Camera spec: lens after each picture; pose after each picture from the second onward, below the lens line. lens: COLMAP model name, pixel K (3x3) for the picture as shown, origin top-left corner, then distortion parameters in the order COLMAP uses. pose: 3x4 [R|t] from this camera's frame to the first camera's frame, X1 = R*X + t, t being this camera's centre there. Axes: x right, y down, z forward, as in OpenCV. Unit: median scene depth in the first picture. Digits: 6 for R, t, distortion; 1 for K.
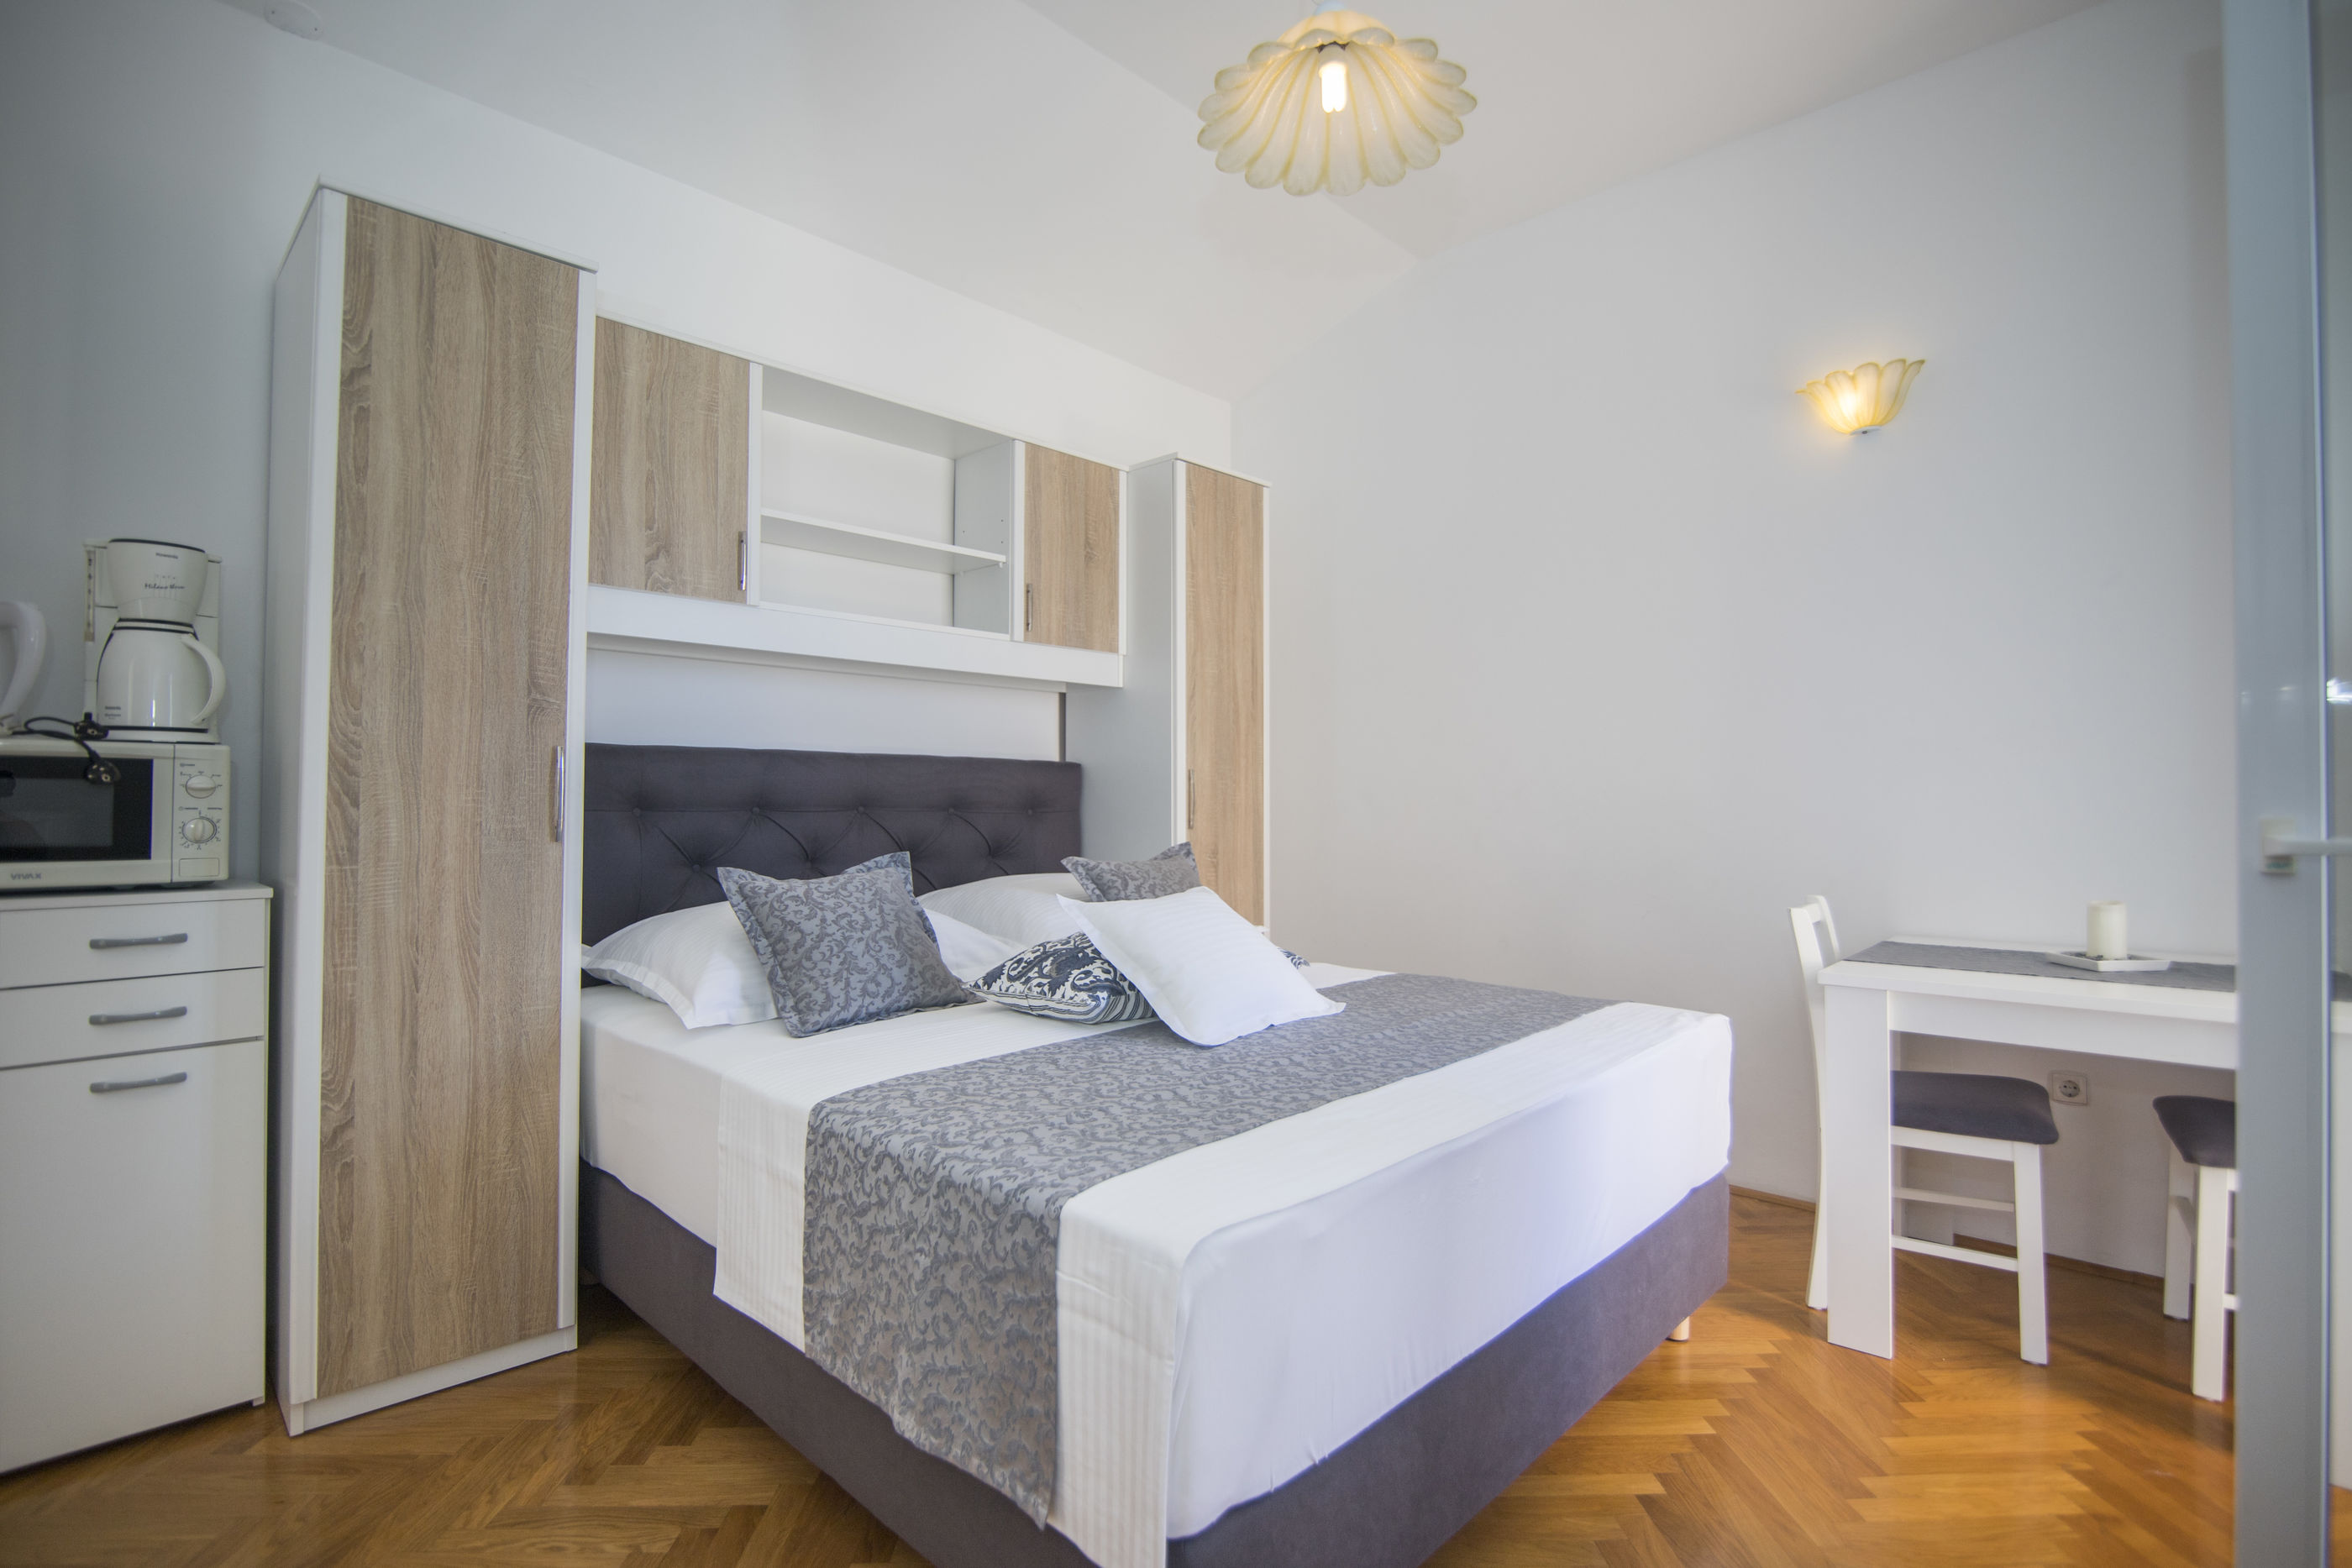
lens RADIAL K [[1112.4, 0, 1176.2], [0, 1112.4, 787.1], [0, 0, 1]] dist [-0.022001, 0.000272]
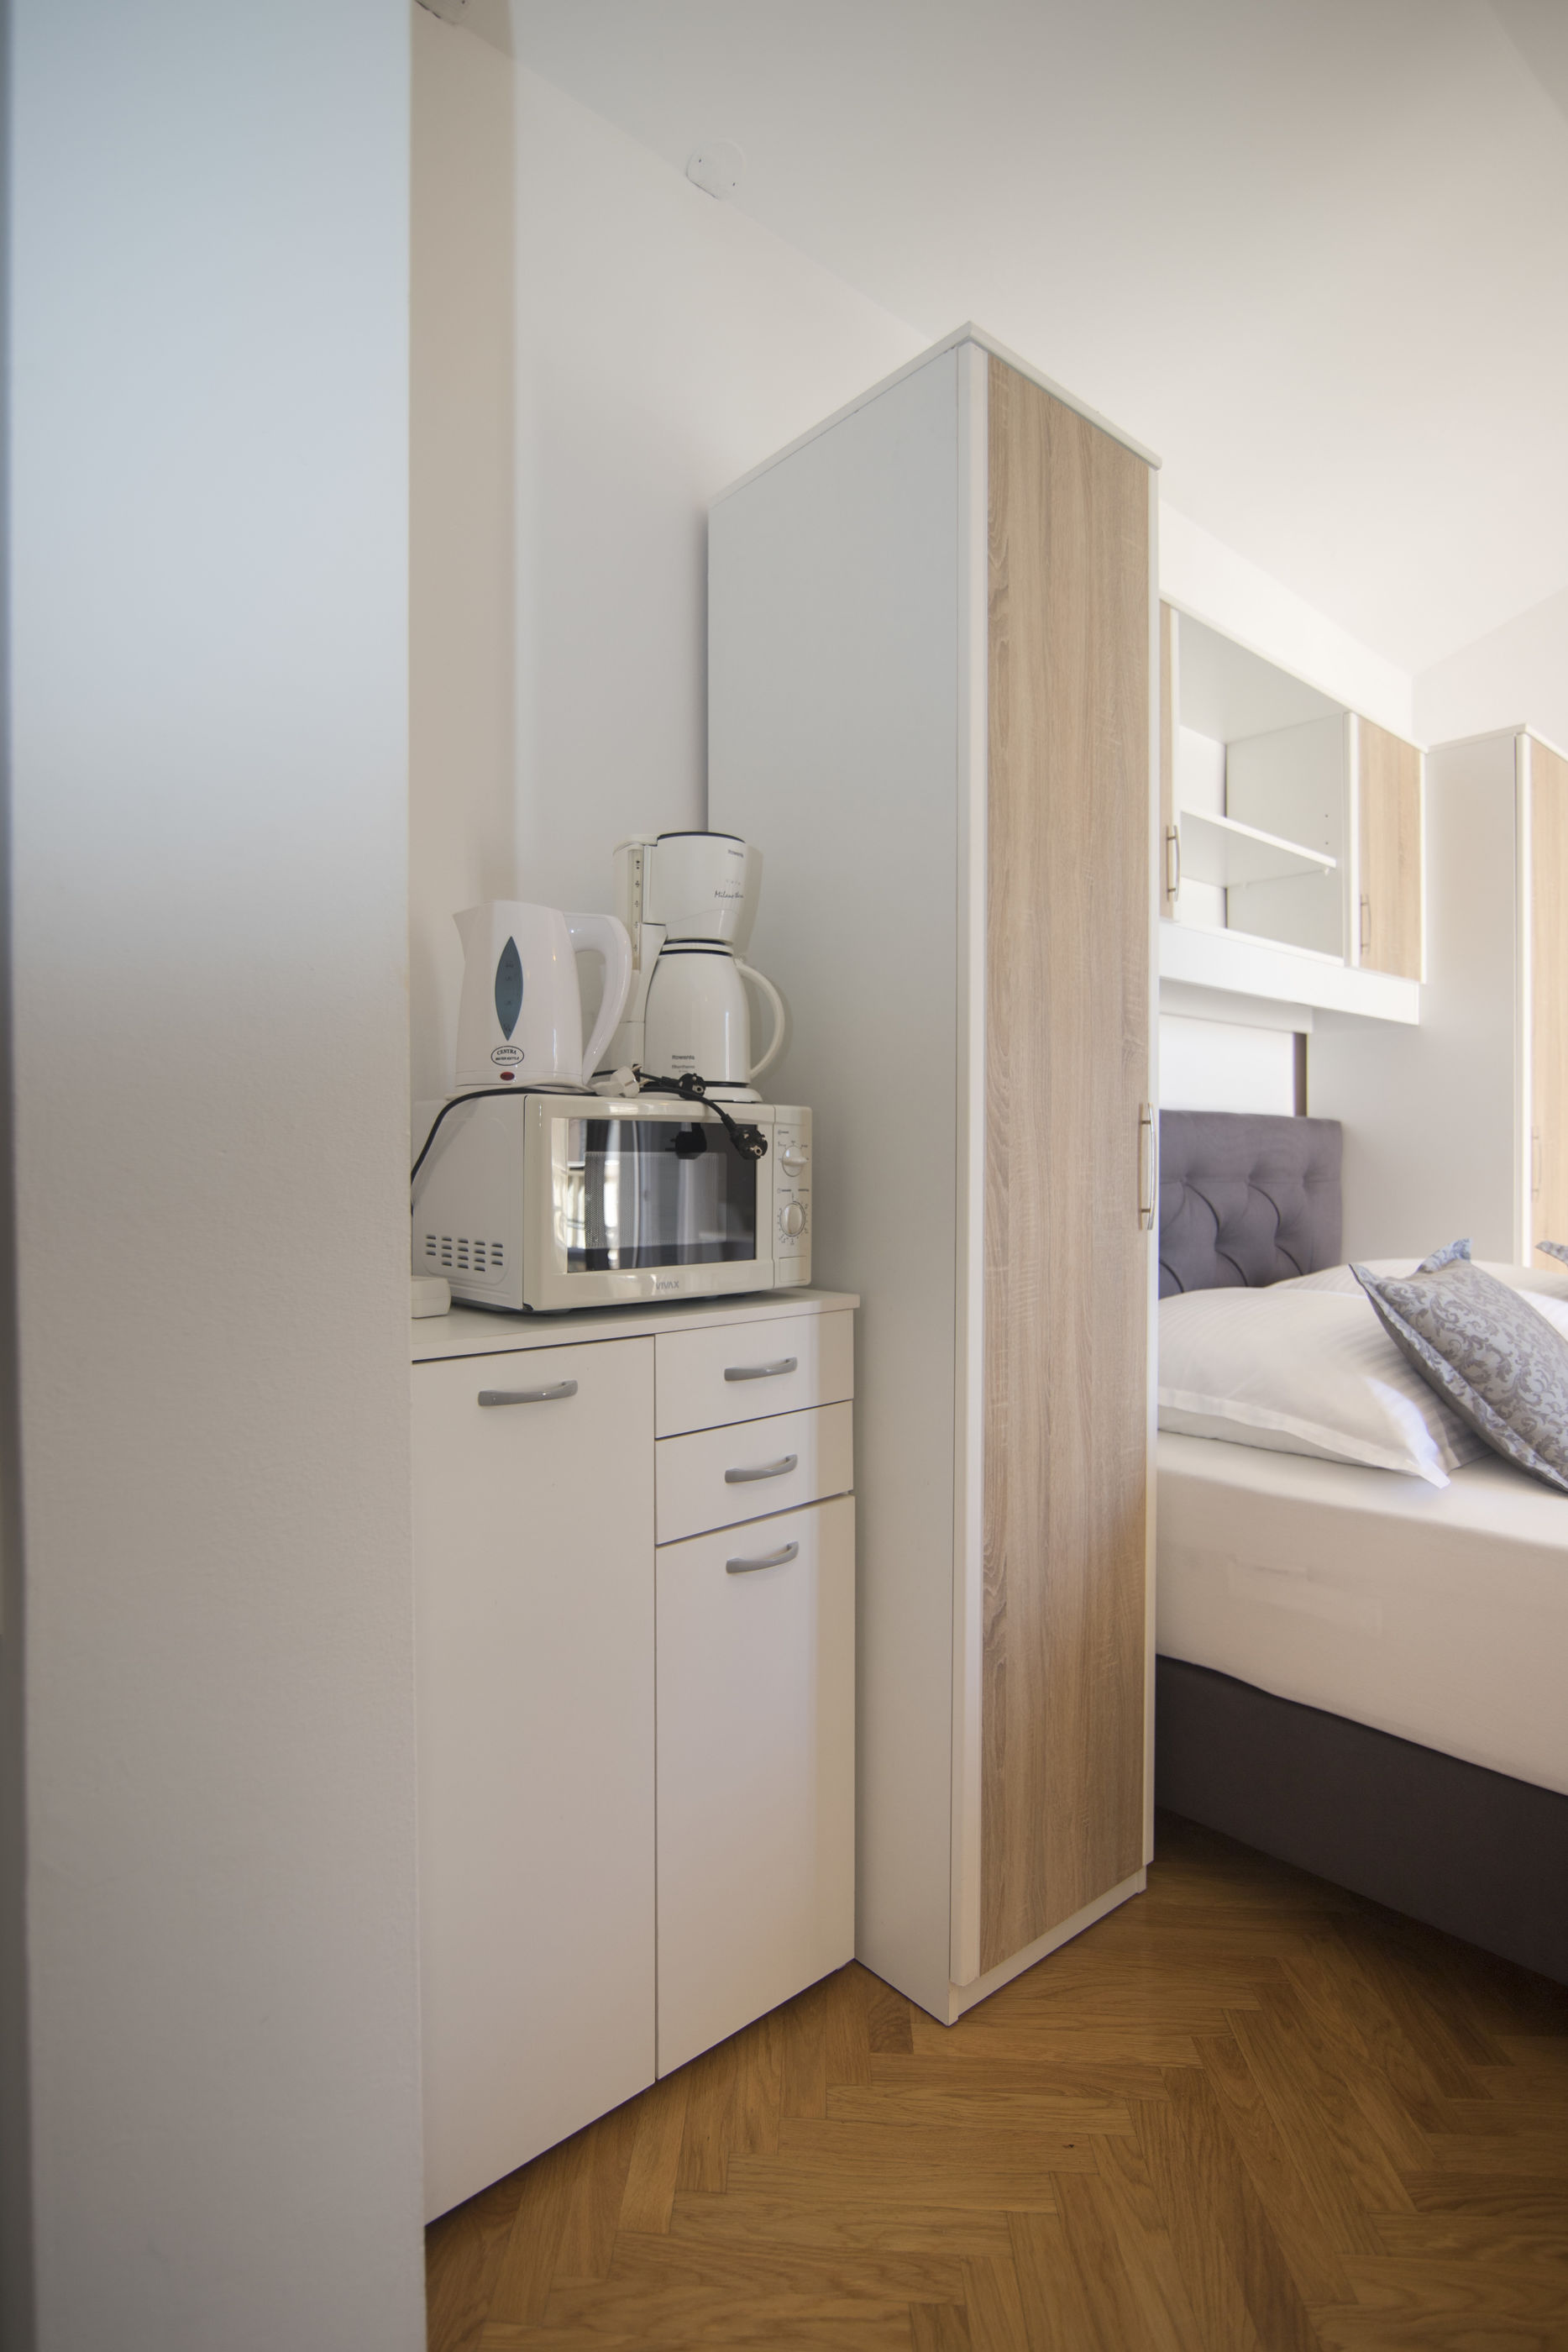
lens RADIAL K [[1167.2, 0, 689.1], [0, 1167.2, 1169.0], [0, 0, 1]] dist [-0.023286, 0.000318]
pose [[0.991998, -0.006619, -0.126082, -0.809931], [0.009073, 0.999780, 0.018899, -0.010173], [0.125929, -0.019892, 0.991840, 0.184386]]
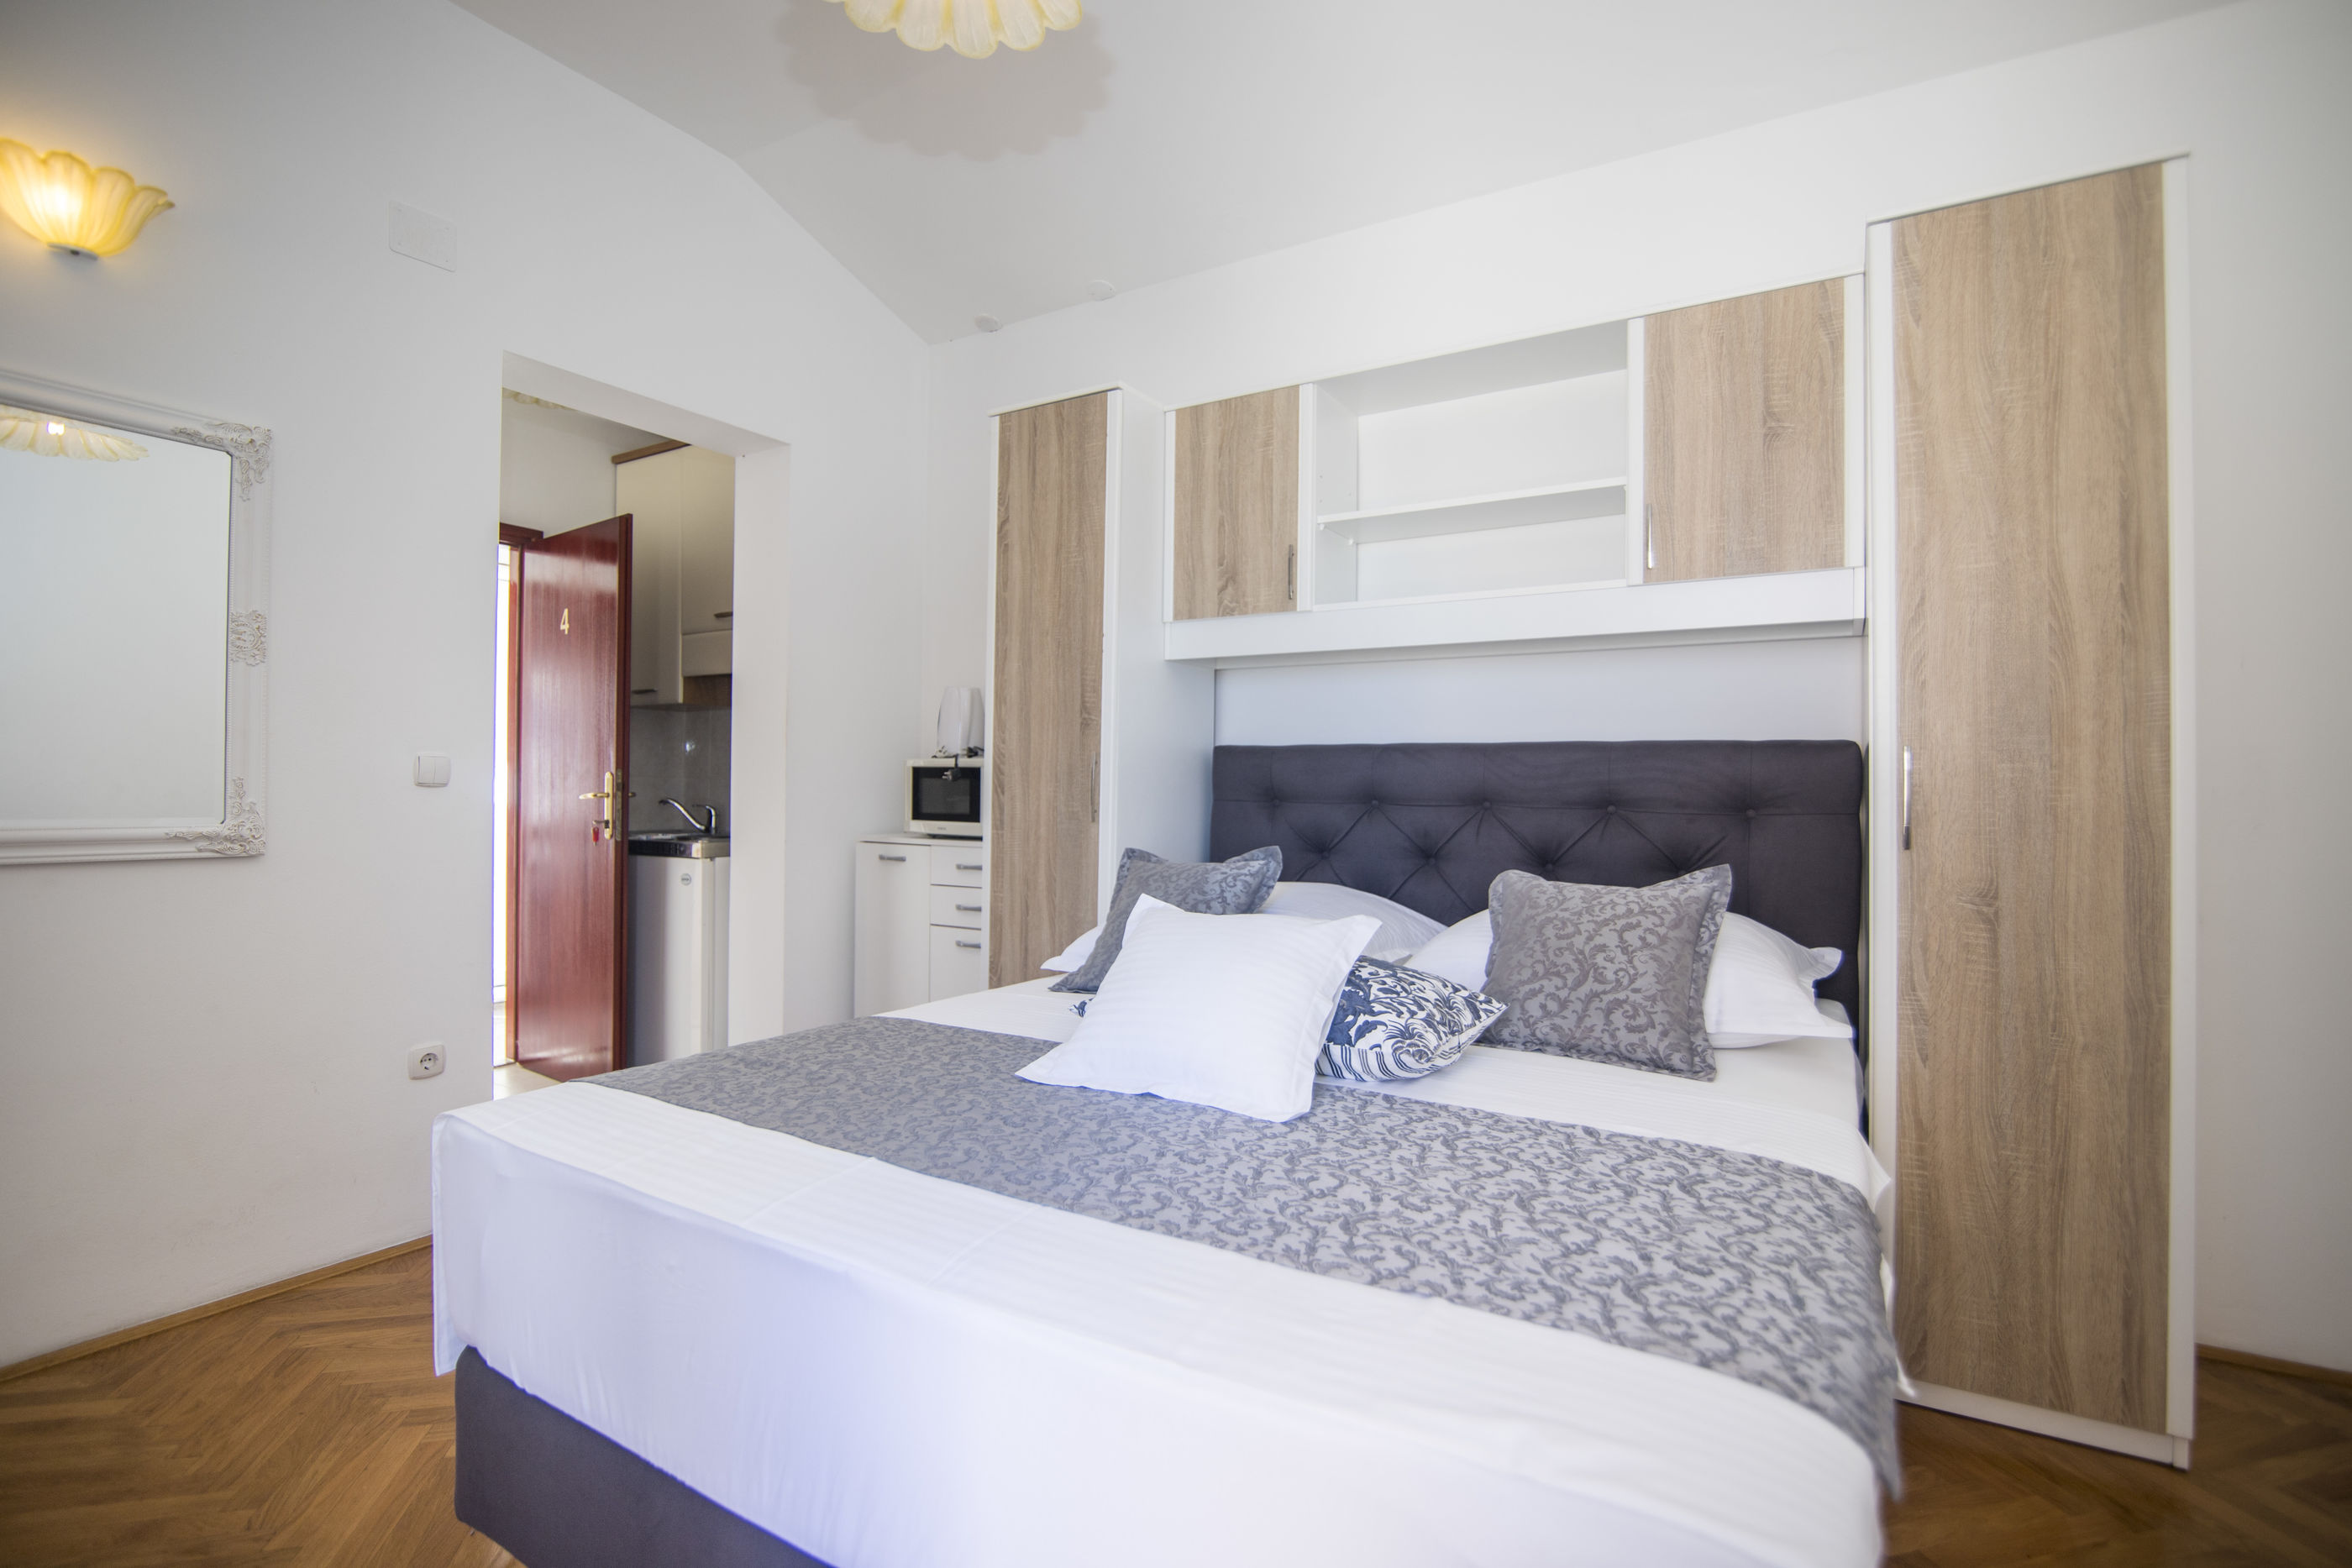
lens RADIAL K [[1075.7, 0, 1175.1], [0, 1075.7, 774.4], [0, 0, 1]] dist [-0.020220, 0.000821]
pose [[0.209636, -0.010459, -0.977724, 0.789550], [0.002137, 0.999945, -0.010239, 0.005205], [0.977777, 0.000057, 0.209647, 0.864030]]
